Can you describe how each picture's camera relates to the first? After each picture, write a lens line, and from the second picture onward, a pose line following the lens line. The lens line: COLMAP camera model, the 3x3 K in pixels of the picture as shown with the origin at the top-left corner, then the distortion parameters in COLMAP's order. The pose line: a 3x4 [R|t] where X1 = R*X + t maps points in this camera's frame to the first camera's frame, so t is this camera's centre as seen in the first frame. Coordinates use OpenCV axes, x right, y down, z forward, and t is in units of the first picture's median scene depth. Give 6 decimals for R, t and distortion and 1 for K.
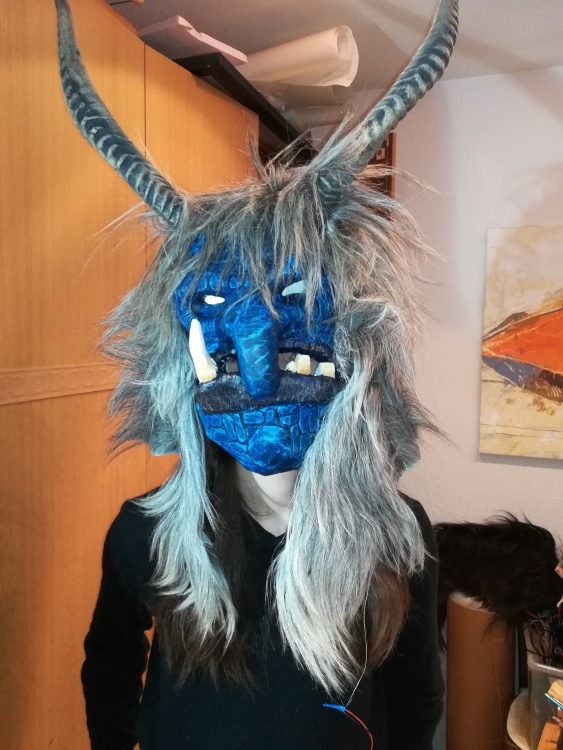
lens RADIAL K [[583.4, 0, 269.8], [0, 583.4, 384.3], [0, 0, 1]] dist [-0.006030, -0.007070]
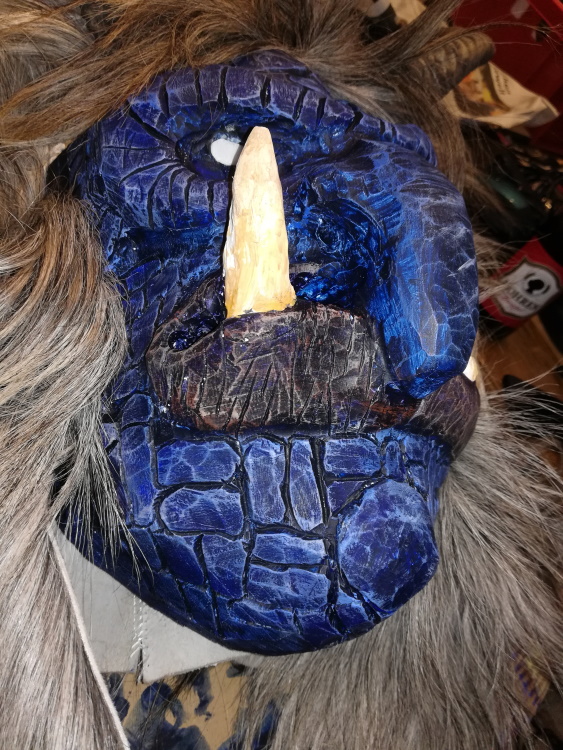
lens RADIAL K [[592.8, 0, 281.5], [0, 592.8, 375.0], [0, 0, 1]] dist [0.046694, 0.000993]
pose [[0.798248, 0.236897, 0.553787, -0.265906], [-0.025916, 0.932066, -0.361360, 0.140117], [-0.601771, 0.274102, 0.750159, 0.744095]]
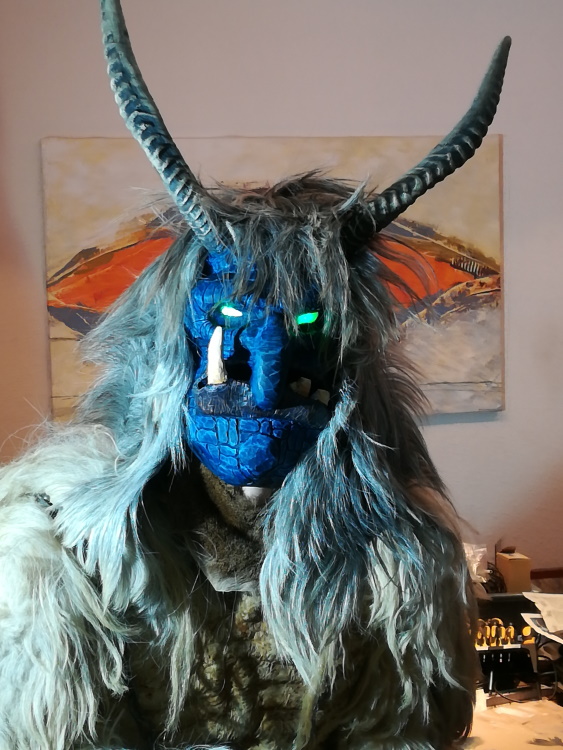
lens RADIAL K [[1423.8, 0, 171.4], [0, 1423.8, 374.7], [0, 0, 1]] dist [-0.009330, -0.049788]
pose [[0.971573, 0.213542, 0.102209, -0.459914], [-0.202915, 0.973537, -0.105120, 0.273629], [-0.121952, 0.081392, 0.989193, -1.623173]]
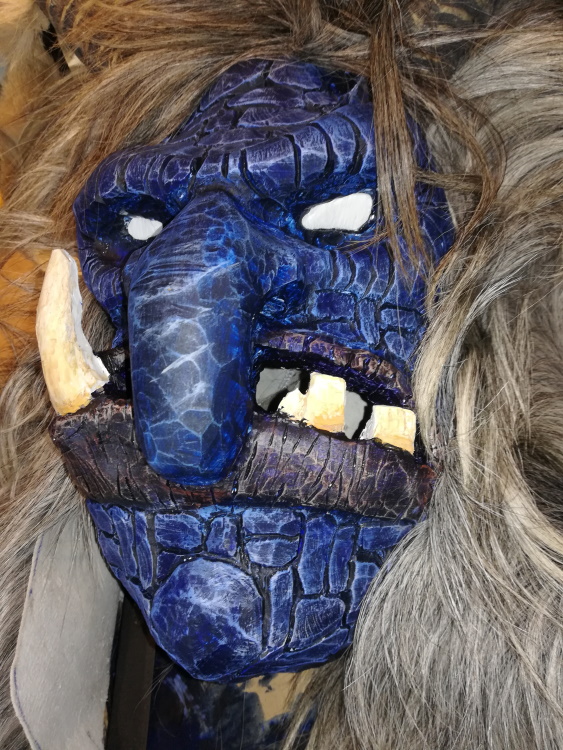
lens RADIAL K [[604.3, 0, 281.5], [0, 604.3, 375.0], [0, 0, 1]] dist [0.025082, -0.012613]
pose [[0.978819, 0.117197, -0.167865, 0.089102], [-0.137438, 0.983870, -0.114498, -0.004218], [0.151738, 0.135144, 0.979138, 0.617560]]
